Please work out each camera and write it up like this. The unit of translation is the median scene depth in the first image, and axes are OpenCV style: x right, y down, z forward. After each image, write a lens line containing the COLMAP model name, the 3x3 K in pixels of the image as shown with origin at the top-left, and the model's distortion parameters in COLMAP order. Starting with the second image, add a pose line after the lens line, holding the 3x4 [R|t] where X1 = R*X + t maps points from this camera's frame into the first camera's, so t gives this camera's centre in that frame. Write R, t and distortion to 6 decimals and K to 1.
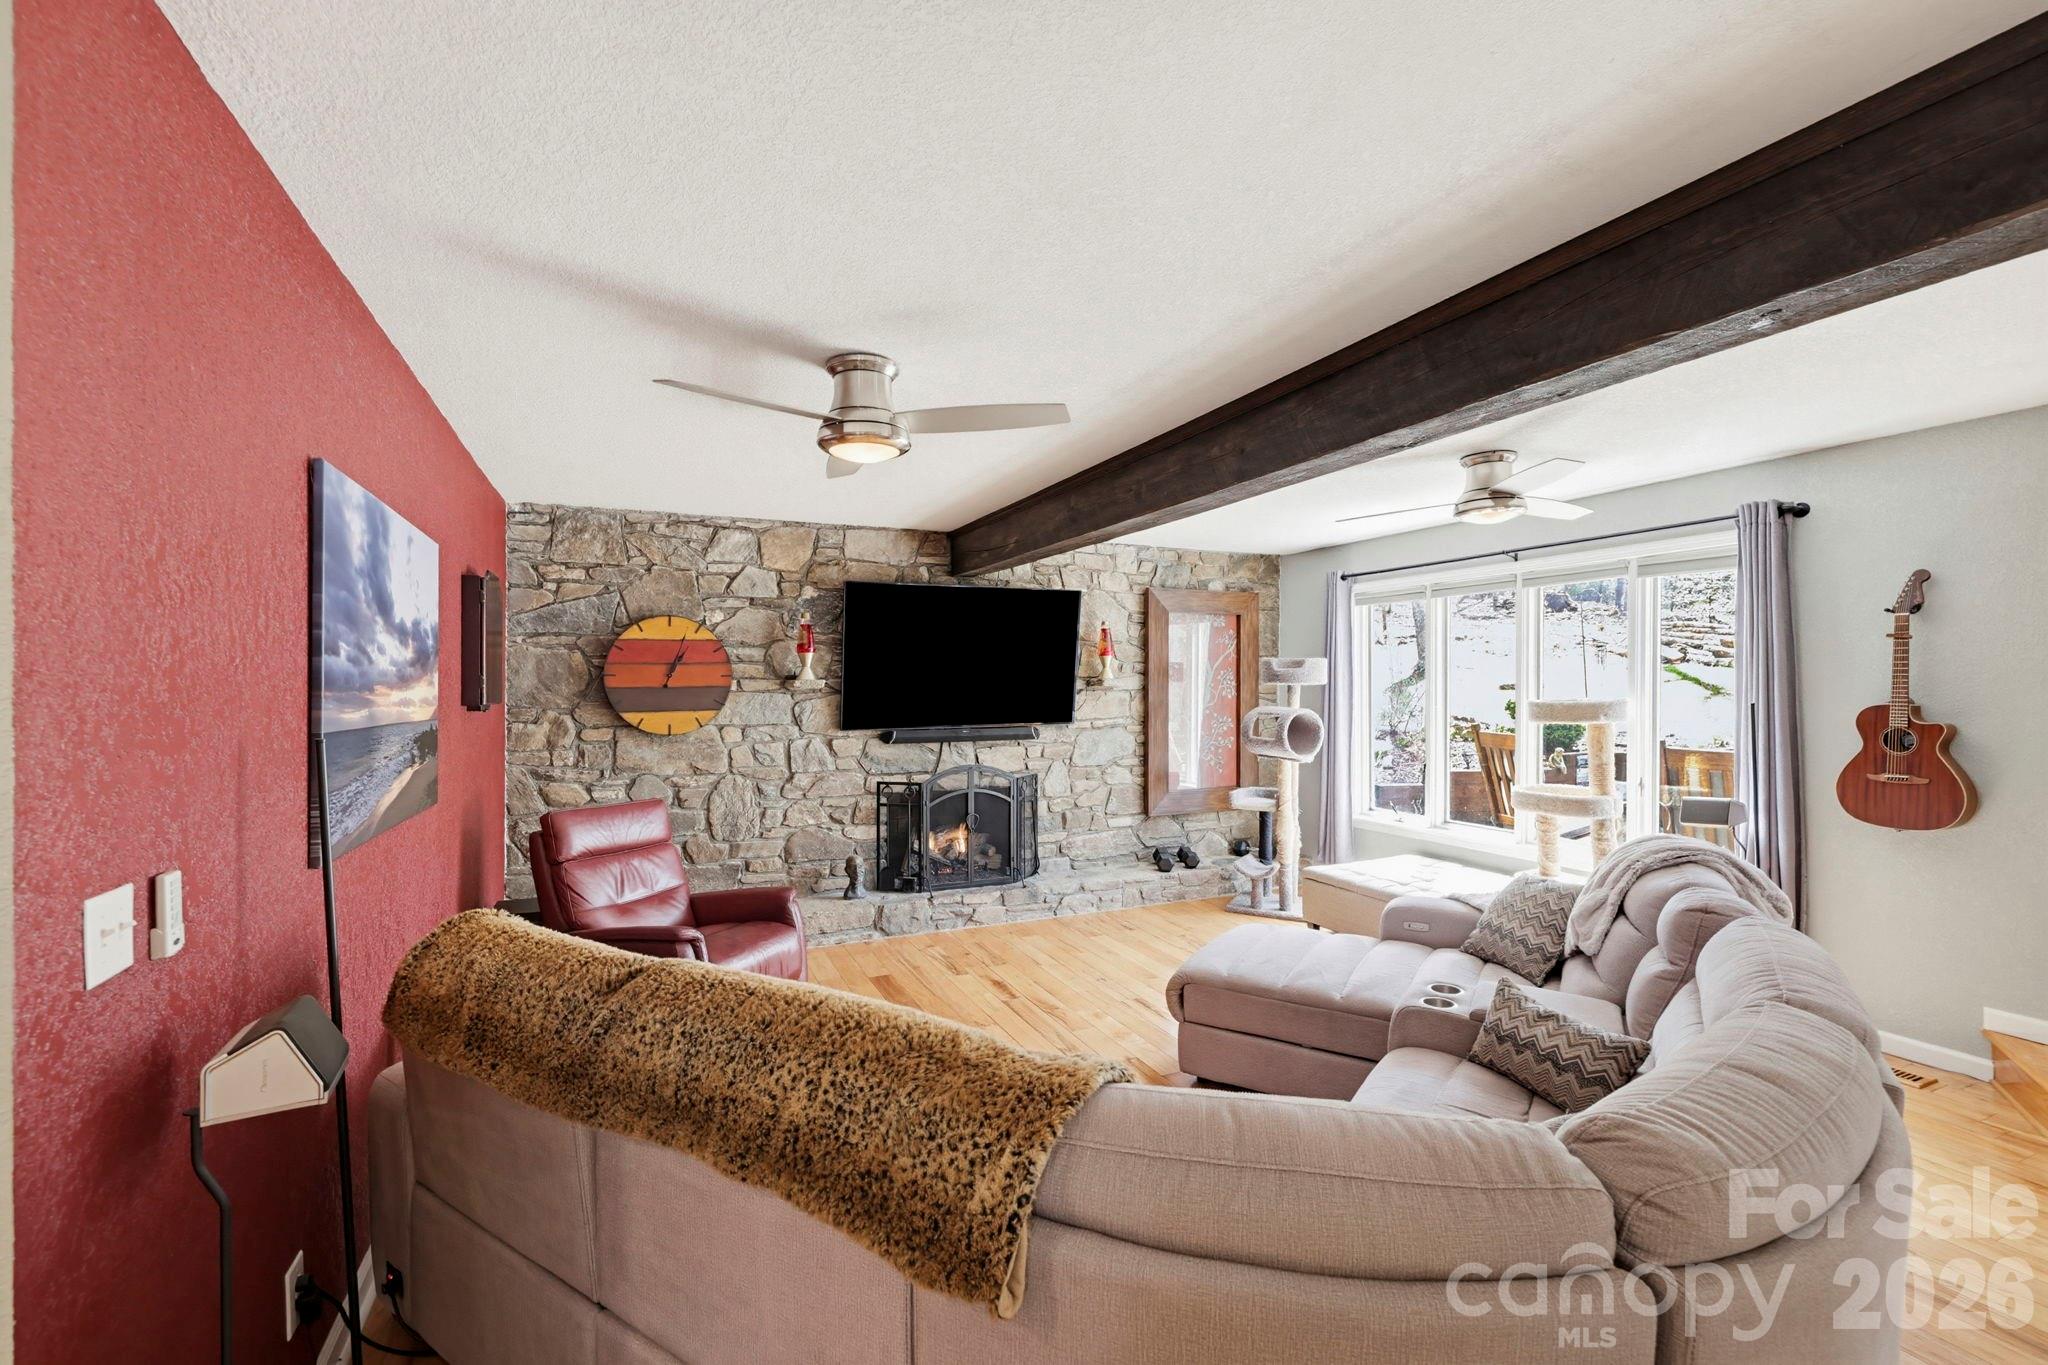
lens RADIAL K [[873.8, 0, 1002.5], [0, 873.8, 718.7], [0, 0, 1]] dist [-0.001119, -0.000669]
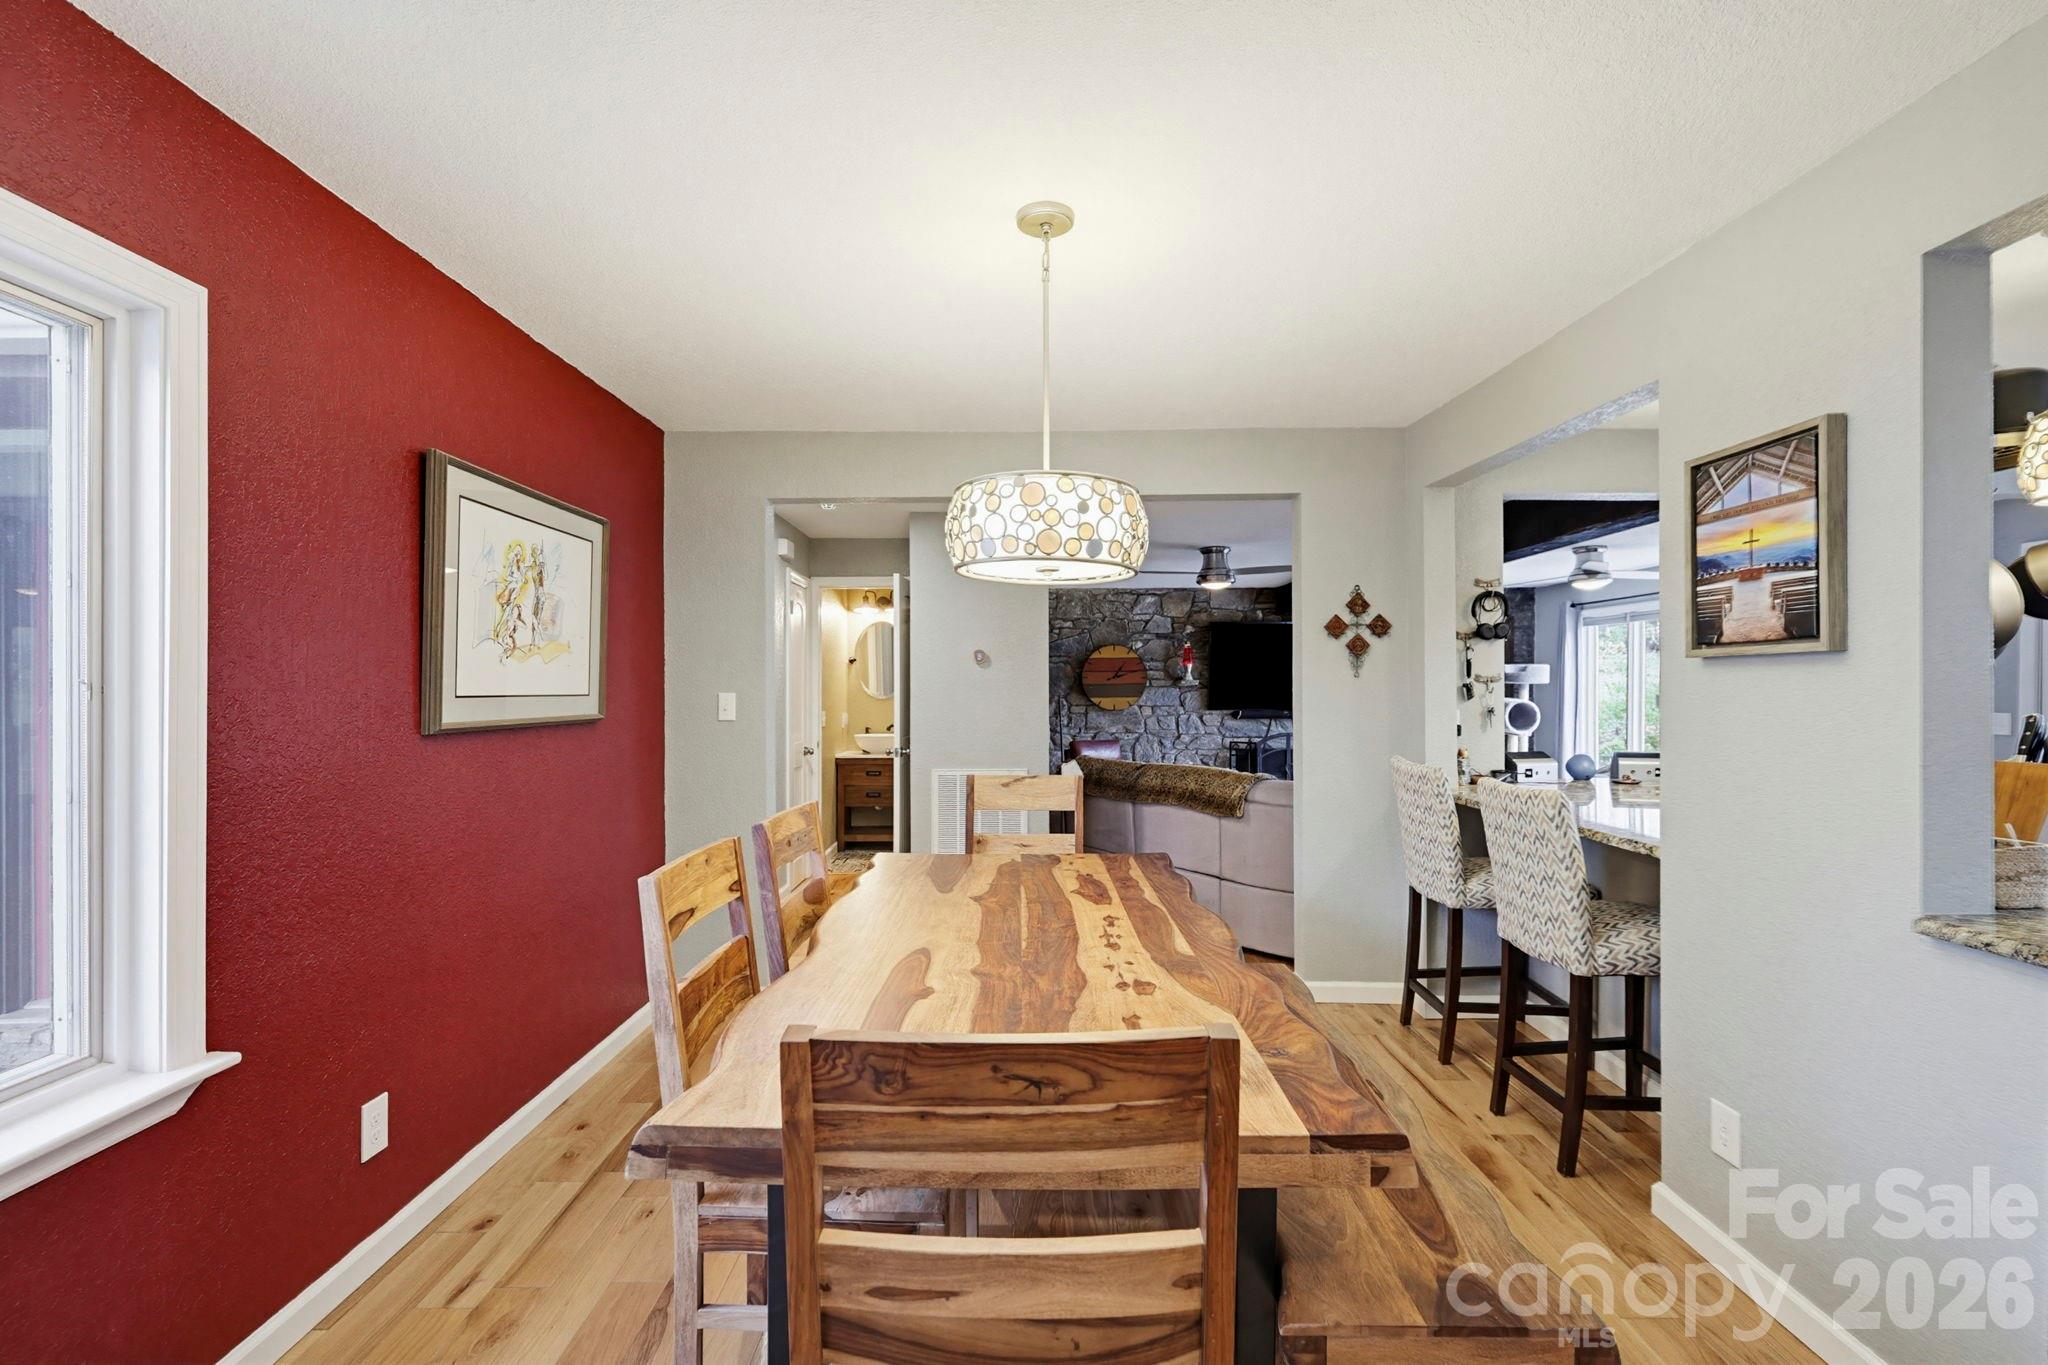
lens RADIAL K [[873.8, 0, 1010.0], [0, 873.8, 682.1], [0, 0, 1]] dist [-0.001119, -0.000669]
pose [[0.917209, -0.000522, -0.398407, 0.138144], [-0.016278, 0.999115, -0.038784, 0.031971], [0.398074, 0.042058, 0.916388, -0.709093]]
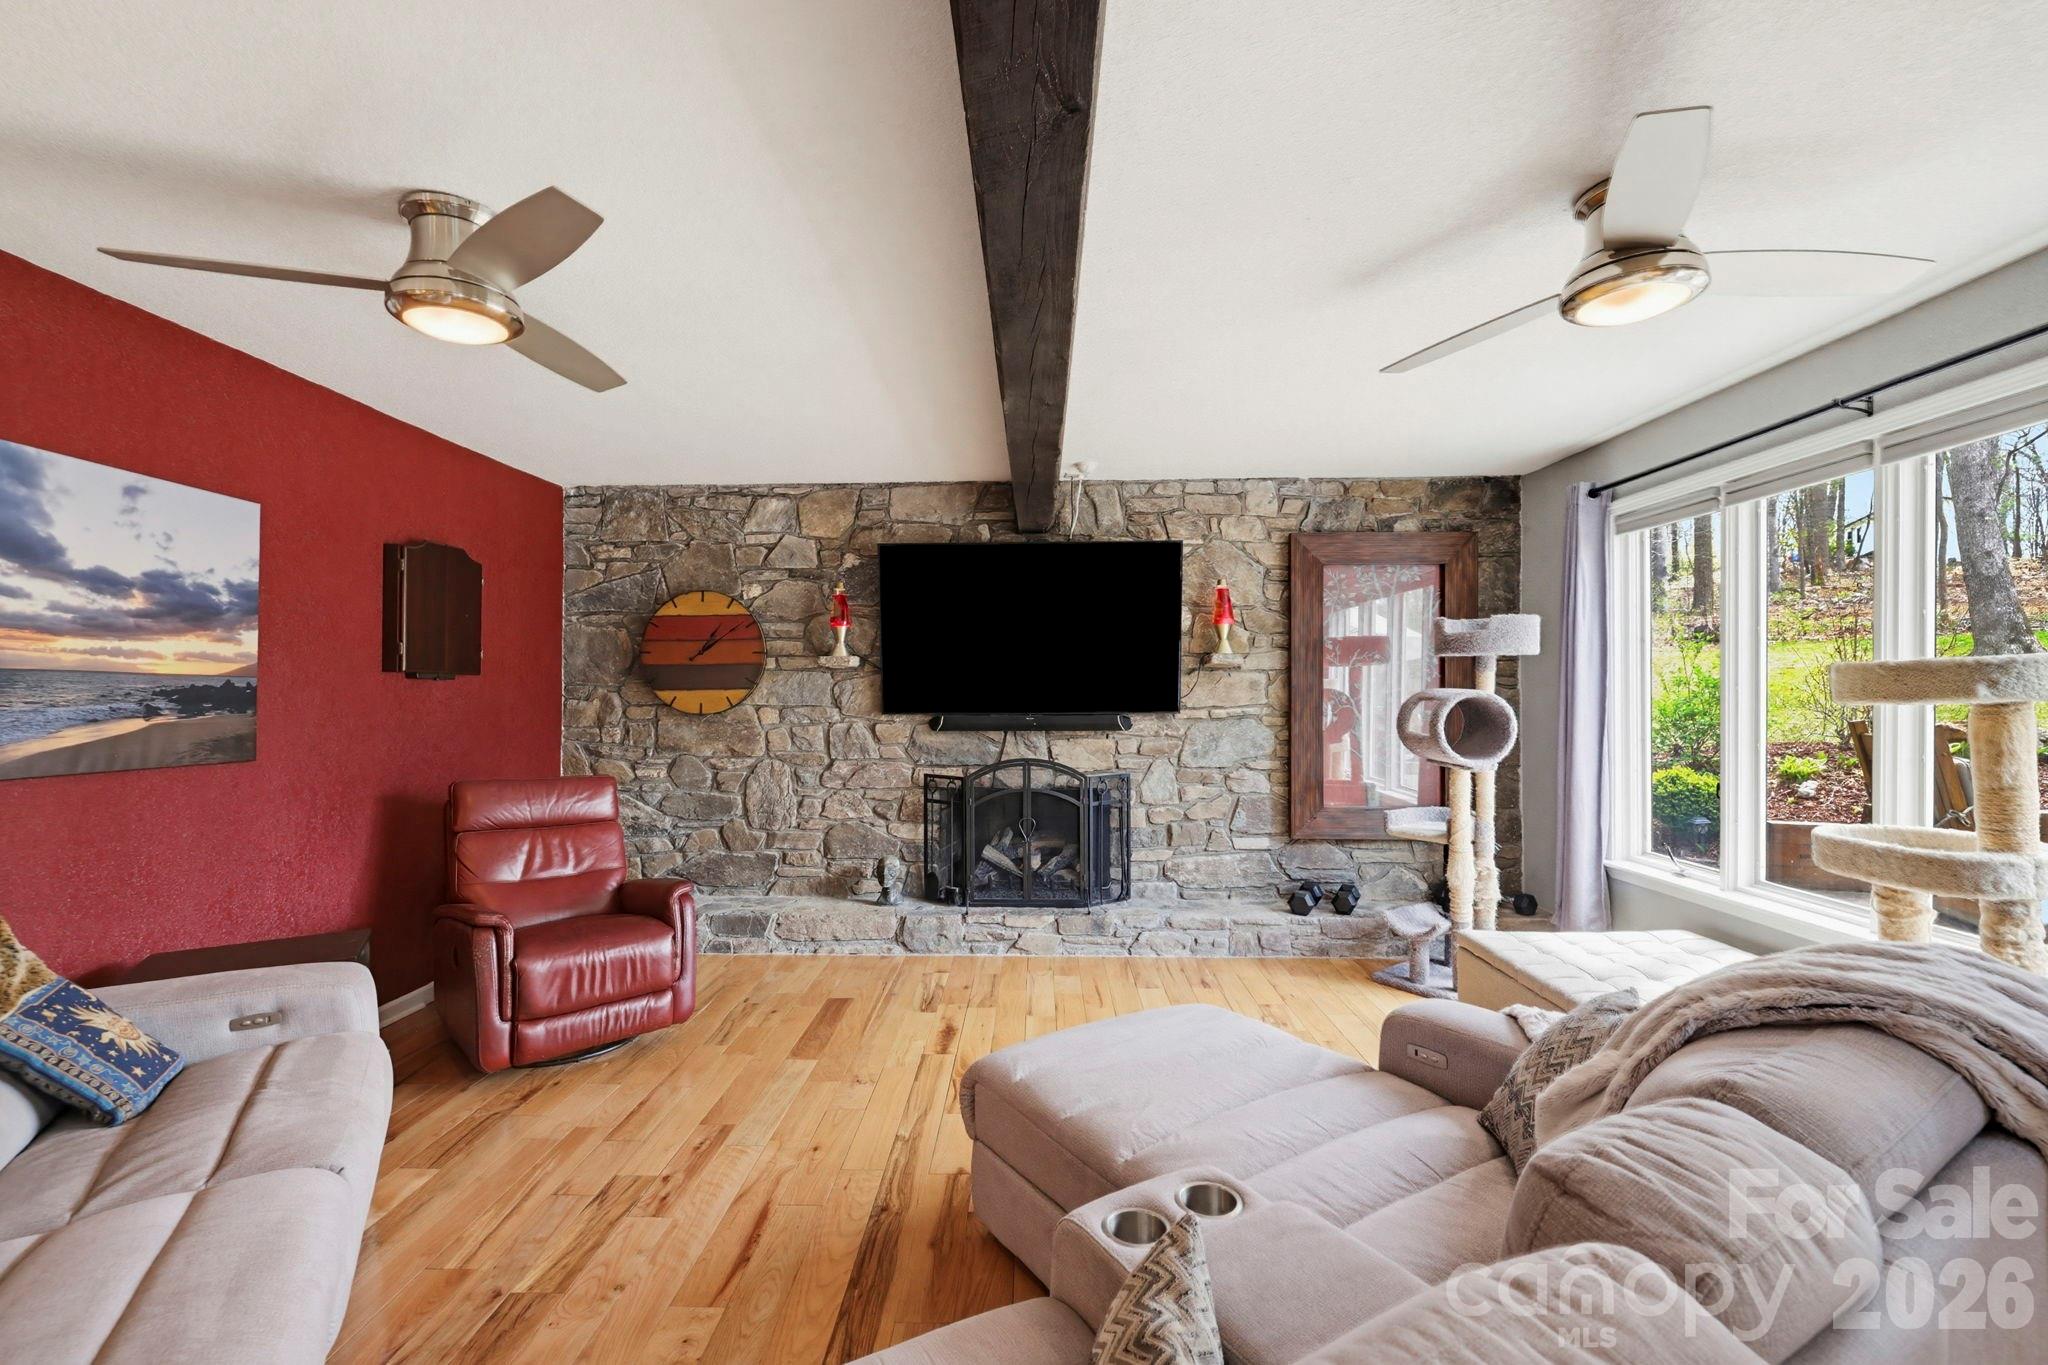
lens RADIAL K [[873.8, 0, 996.4], [0, 873.8, 717.8], [0, 0, 1]] dist [-0.001119, -0.000669]
pose [[0.901878, 0.013969, -0.431765, 0.307878], [-0.019159, 0.999787, -0.007673, 0.022244], [0.431566, 0.015192, 0.901954, 0.253324]]
